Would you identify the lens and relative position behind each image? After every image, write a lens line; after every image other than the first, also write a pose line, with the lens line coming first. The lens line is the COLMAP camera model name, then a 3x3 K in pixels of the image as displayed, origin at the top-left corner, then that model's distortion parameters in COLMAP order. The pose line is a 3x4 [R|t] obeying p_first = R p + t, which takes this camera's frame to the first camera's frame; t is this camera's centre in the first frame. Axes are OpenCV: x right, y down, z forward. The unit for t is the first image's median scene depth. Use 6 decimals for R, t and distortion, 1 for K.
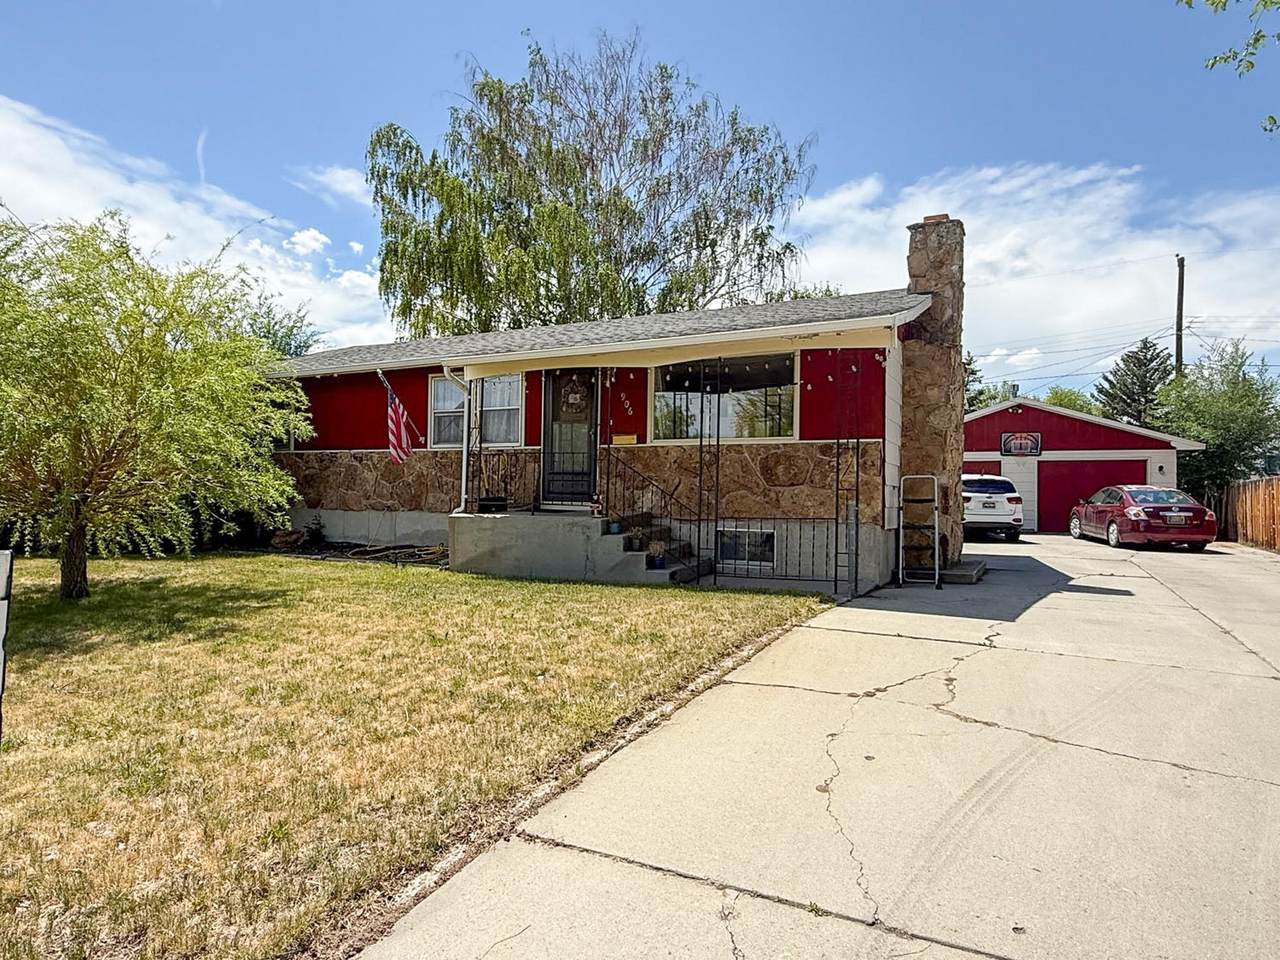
lens RADIAL K [[775.4, 0, 642.2], [0, 775.4, 473.8], [0, 0, 1]] dist [-0.001692, -0.000602]
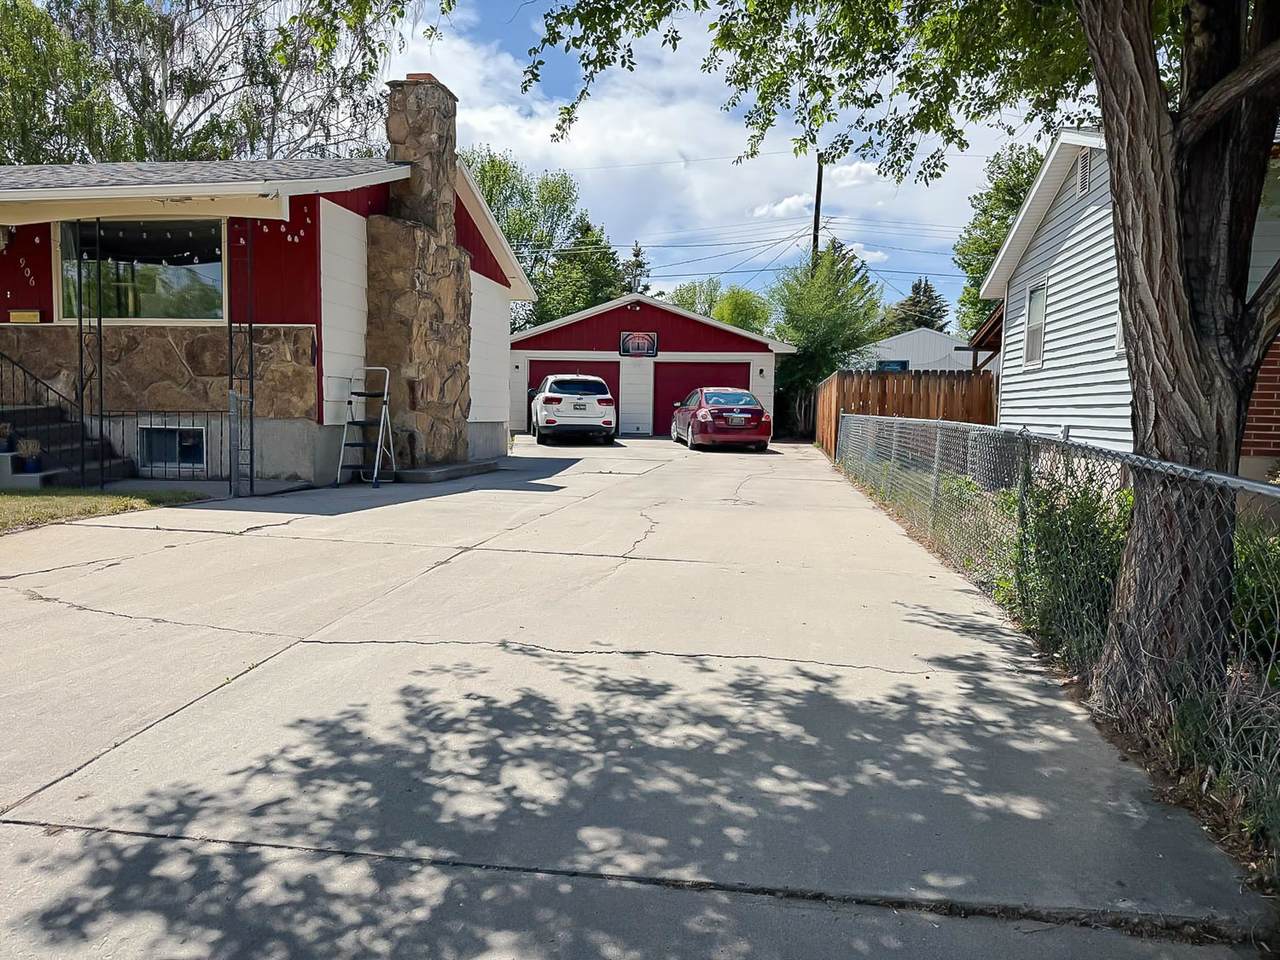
lens RADIAL K [[908.6, 0, 637.8], [0, 908.6, 485.0], [0, 0, 1]] dist [0.028146, -0.007778]
pose [[0.950143, -0.022335, 0.311013, 0.285226], [-0.014190, 0.993301, 0.114685, 0.011604], [-0.311491, -0.113381, 0.943461, -0.121820]]
